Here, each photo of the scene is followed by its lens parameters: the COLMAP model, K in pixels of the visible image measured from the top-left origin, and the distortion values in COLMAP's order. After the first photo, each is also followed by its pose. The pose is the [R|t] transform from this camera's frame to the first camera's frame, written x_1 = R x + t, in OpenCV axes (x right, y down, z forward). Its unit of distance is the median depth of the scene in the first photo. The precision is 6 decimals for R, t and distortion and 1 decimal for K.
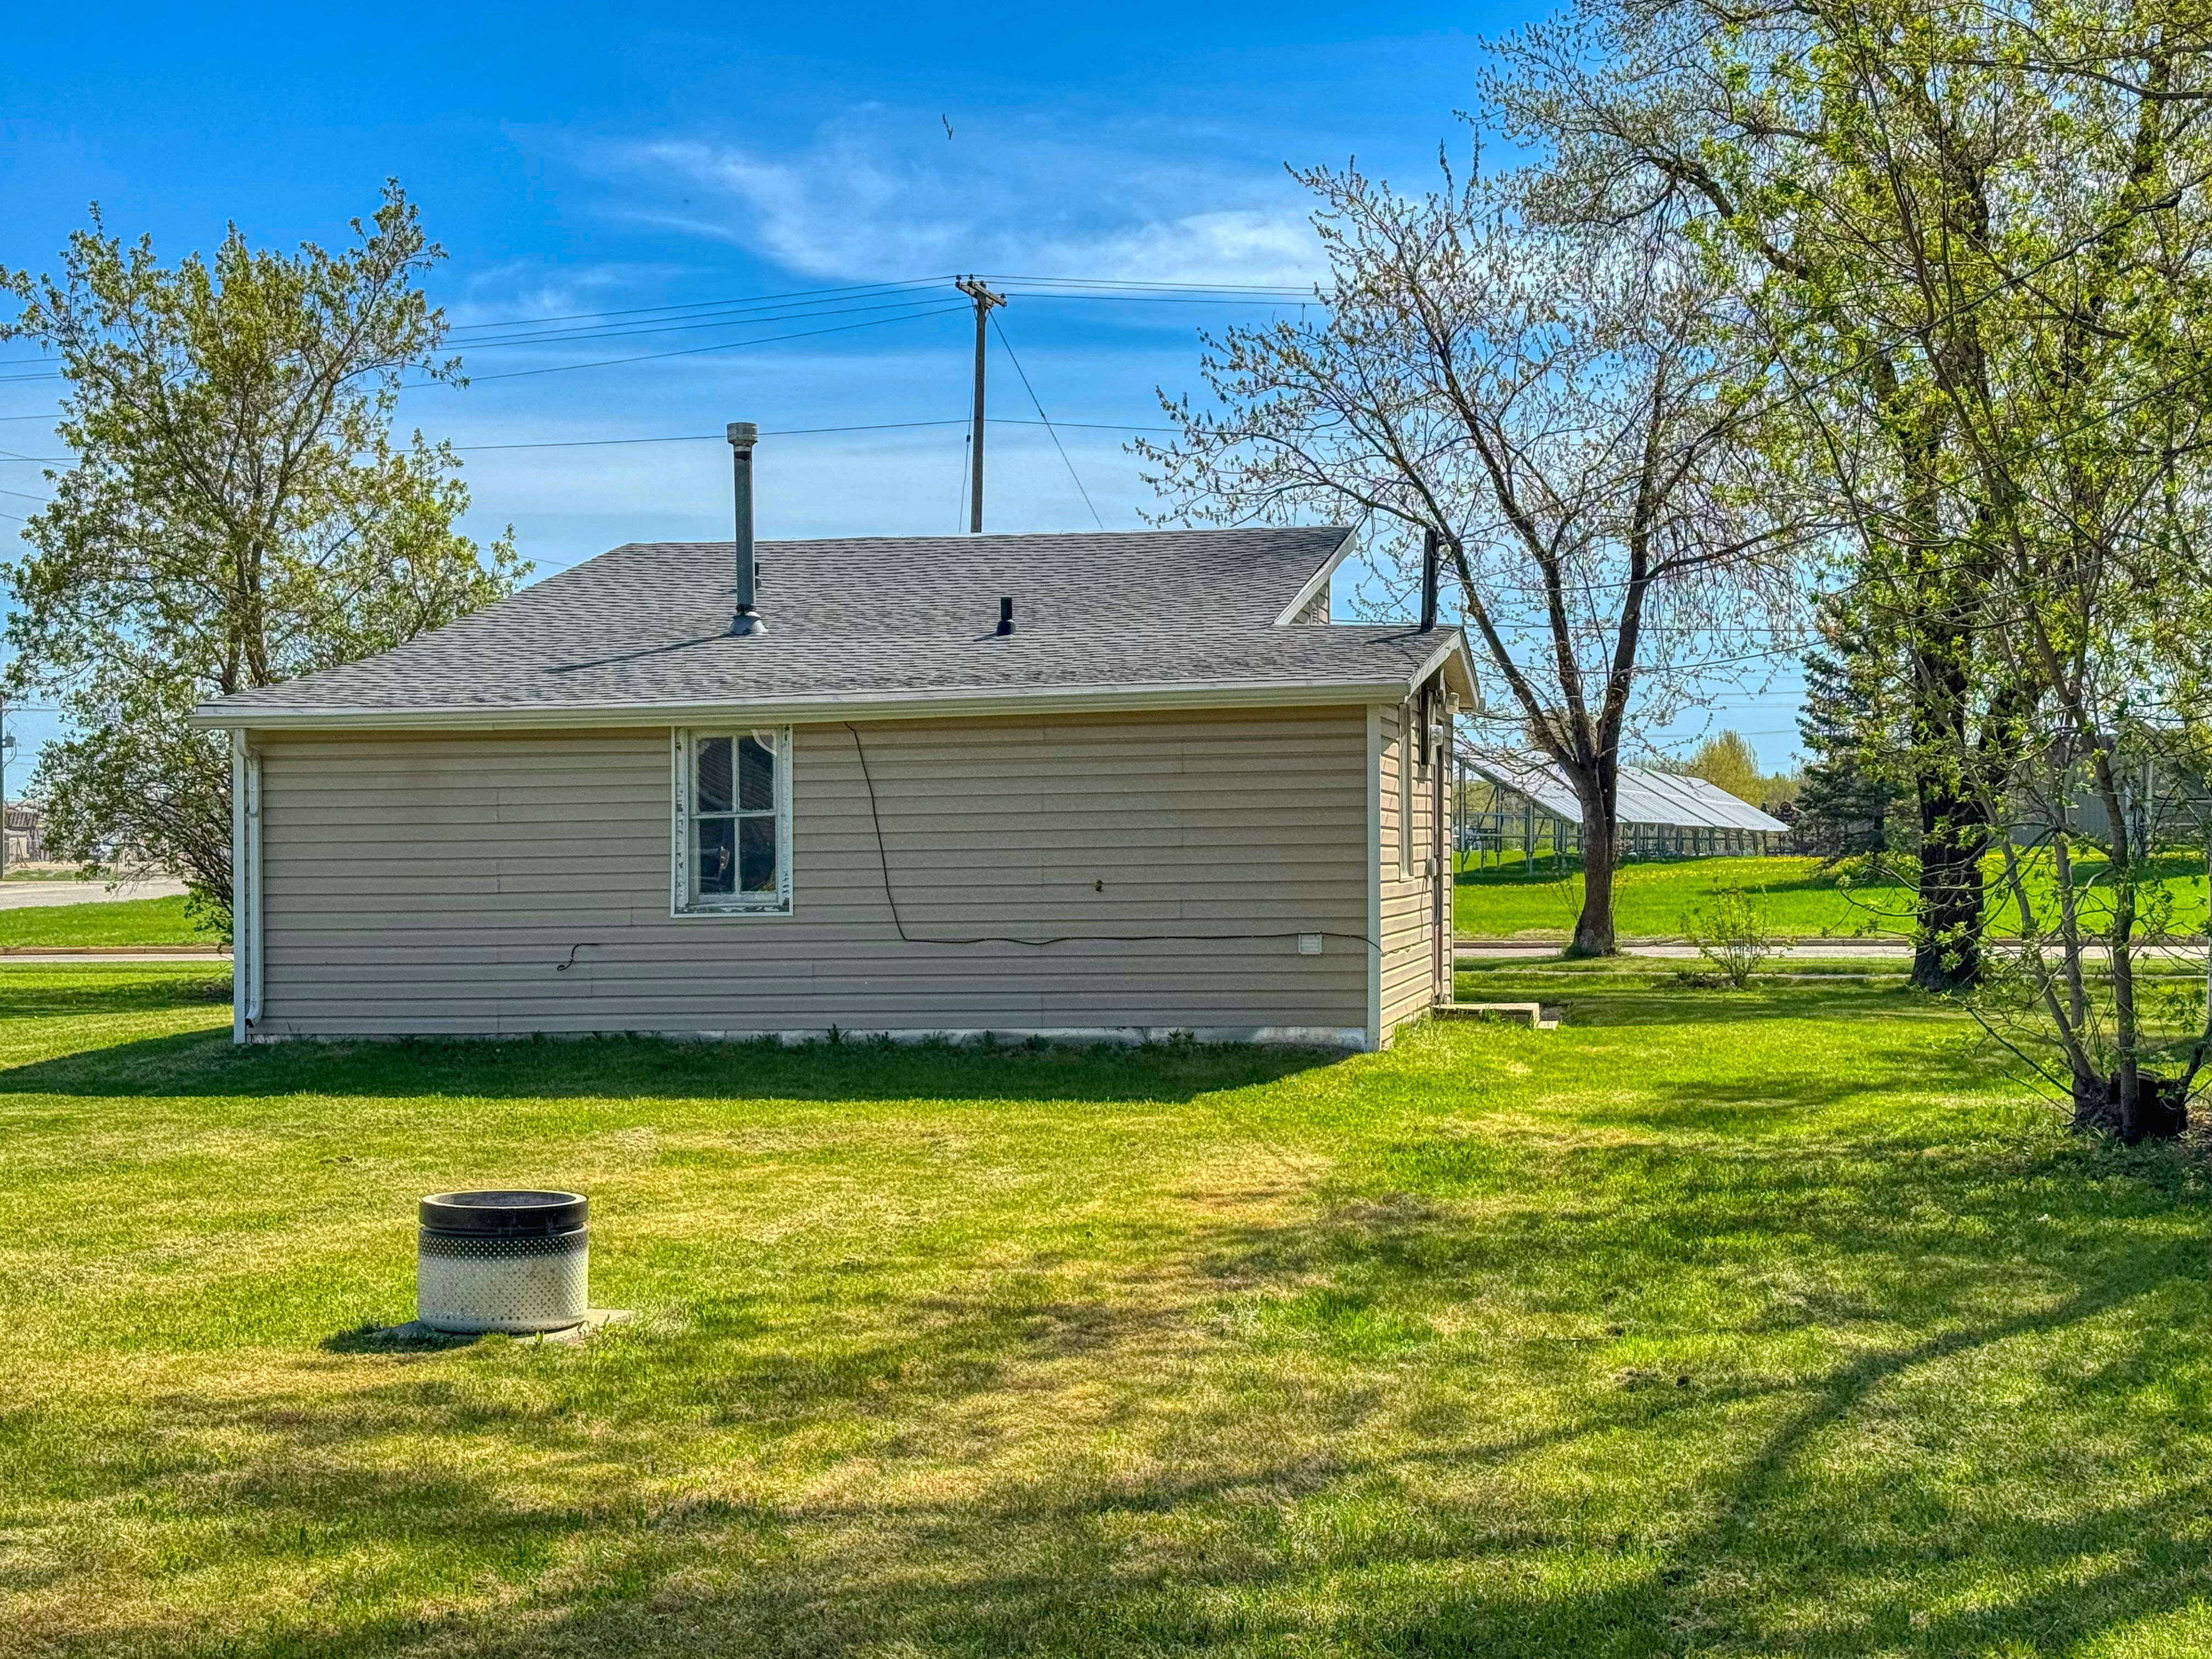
lens RADIAL K [[3186.6, 0, 1106.3], [0, 3186.6, 830.7], [0, 0, 1]] dist [0.139344, 0.000000]
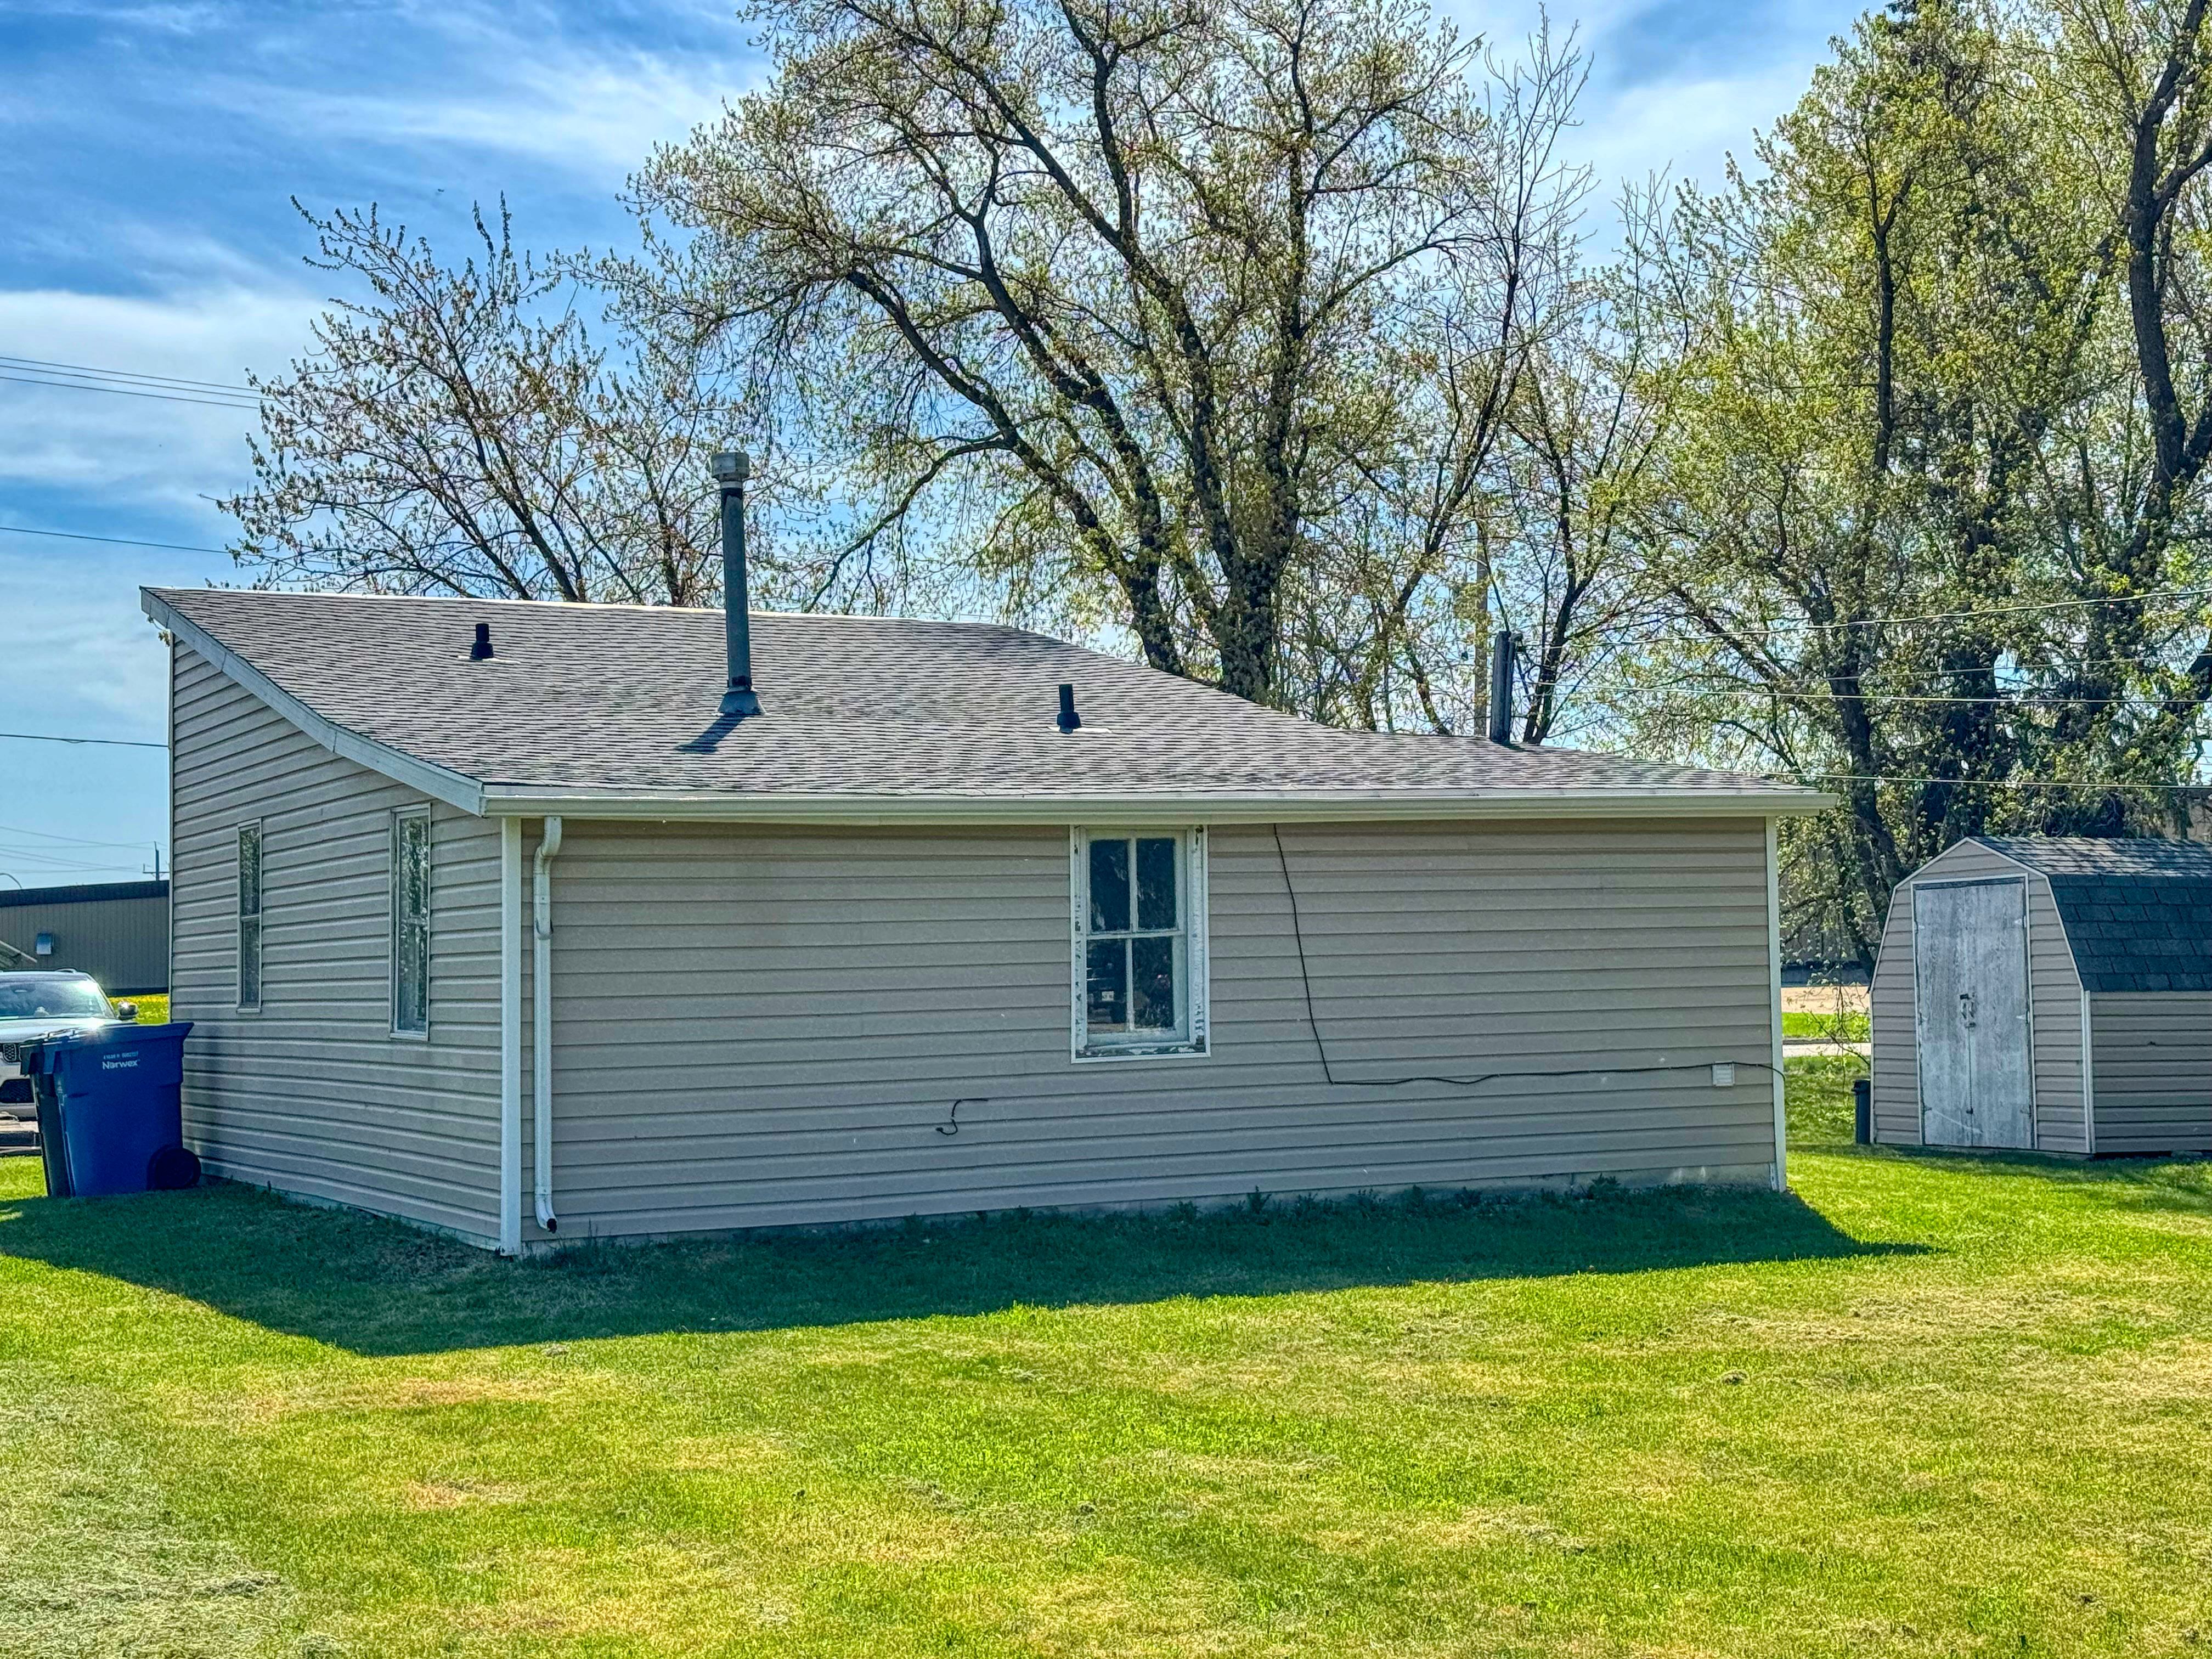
lens RADIAL K [[3186.6, 0, 1107.0], [0, 3186.6, 828.6], [0, 0, 1]] dist [0.139344, 0.000000]
pose [[0.792999, 0.022045, 0.608824, -0.618486], [0.009817, 0.998753, -0.048952, 0.007830], [-0.609144, 0.044796, 0.791794, 0.357698]]
